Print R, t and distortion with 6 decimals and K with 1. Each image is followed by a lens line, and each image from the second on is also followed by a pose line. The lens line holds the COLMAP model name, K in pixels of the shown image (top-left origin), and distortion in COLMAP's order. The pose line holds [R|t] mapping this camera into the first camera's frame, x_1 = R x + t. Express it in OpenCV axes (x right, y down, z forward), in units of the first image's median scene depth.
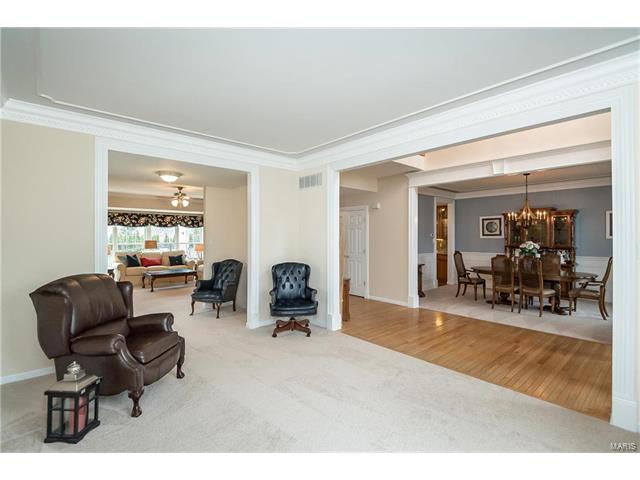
lens RADIAL K [[302.6, 0, 317.9], [0, 302.6, 237.8], [0, 0, 1]] dist [0.015746, -0.011101]
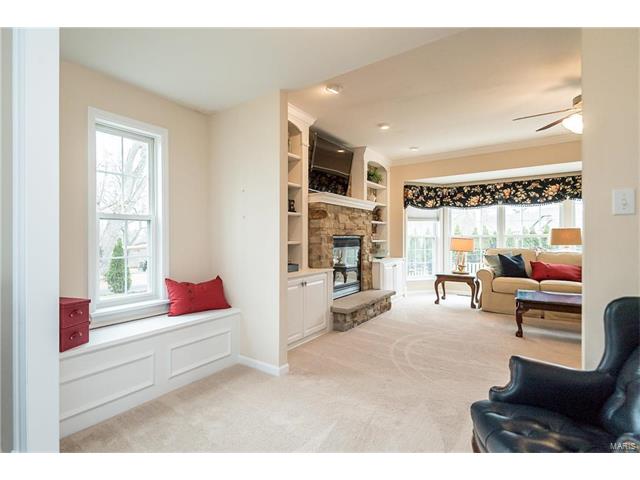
lens RADIAL K [[329.2, 0, 269.1], [0, 329.2, 235.5], [0, 0, 1]] dist [0.013298, -0.000849]
pose [[0.150548, -0.011416, -0.988537, -0.089080], [-0.000983, 0.999931, -0.011698, 0.026950], [0.988602, 0.002733, 0.150526, 0.442512]]
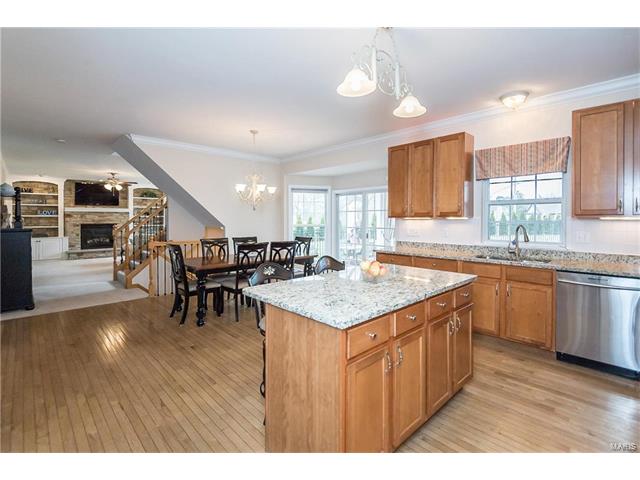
lens RADIAL K [[302.6, 0, 324.9], [0, 302.6, 221.2], [0, 0, 1]] dist [0.015746, -0.011101]
pose [[0.048713, 0.007593, -0.998784, 0.552246], [-0.001940, 0.999970, 0.007507, 0.003264], [0.998811, 0.001572, 0.048727, 1.364081]]
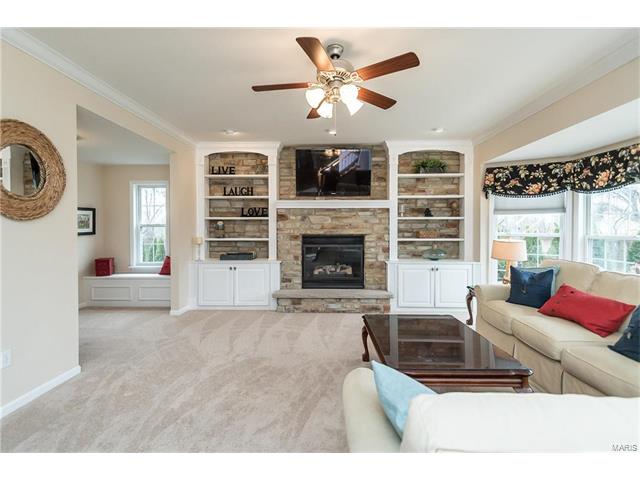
lens RADIAL K [[302.6, 0, 324.0], [0, 302.6, 227.3], [0, 0, 1]] dist [0.015746, -0.011101]
pose [[-0.674842, 0.001831, -0.737960, -0.182358], [-0.004426, 0.999969, 0.006528, 0.007167], [0.737949, 0.007672, -0.674813, 0.942874]]
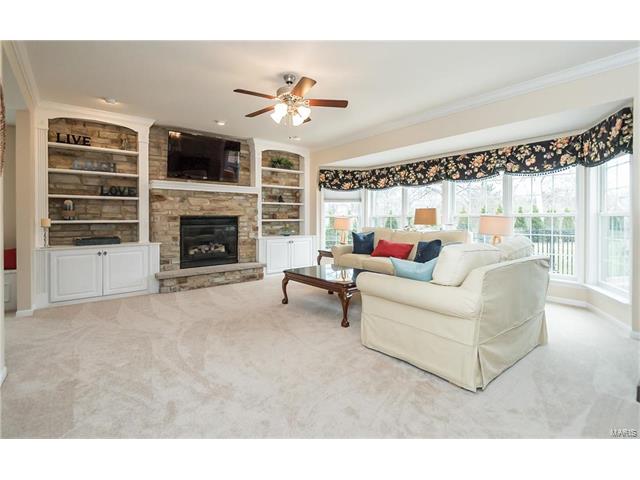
lens RADIAL K [[302.6, 0, 316.2], [0, 302.6, 220.4], [0, 0, 1]] dist [0.015746, -0.011101]
pose [[-0.048156, 0.007882, -0.998809, -0.031199], [-0.003775, 0.999960, 0.008073, 0.024770], [0.998833, 0.004159, -0.048124, 0.835573]]
